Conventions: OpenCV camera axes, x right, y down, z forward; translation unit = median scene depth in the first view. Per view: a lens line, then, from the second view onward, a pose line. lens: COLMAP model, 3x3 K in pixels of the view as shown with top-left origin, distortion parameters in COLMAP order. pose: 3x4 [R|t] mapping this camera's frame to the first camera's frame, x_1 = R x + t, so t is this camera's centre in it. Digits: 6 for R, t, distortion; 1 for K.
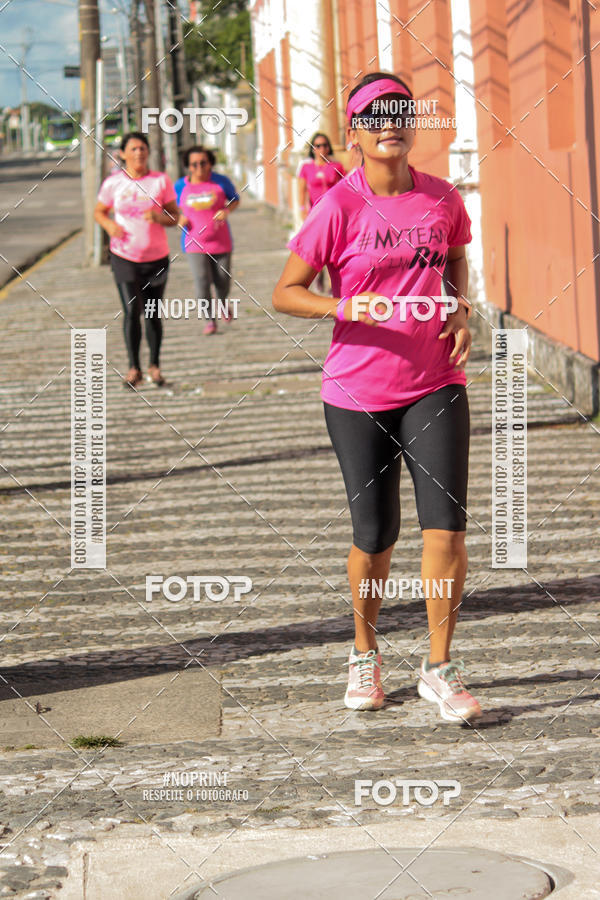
lens RADIAL K [[3284.5, 0, 300.0], [0, 3284.5, 450.0], [0, 0, 1]] dist [-0.116237, 0.874726]
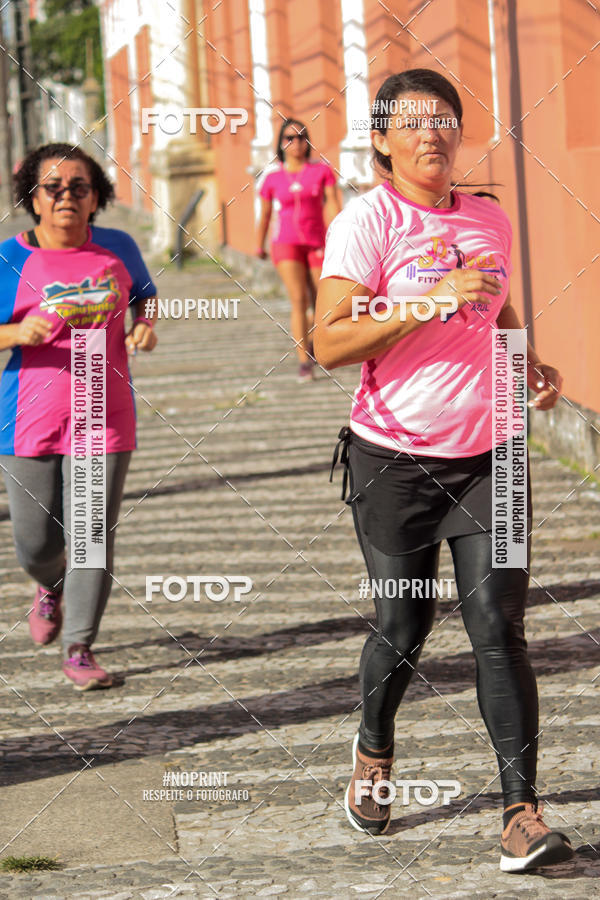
lens RADIAL K [[3284.5, 0, 300.0], [0, 3284.5, 450.0], [0, 0, 1]] dist [-0.116237, 0.874726]
pose [[0.998734, -0.008943, 0.049495, -0.027133], [0.008918, 0.999960, 0.000723, -0.012444], [-0.049499, -0.000280, 0.998774, 0.135735]]
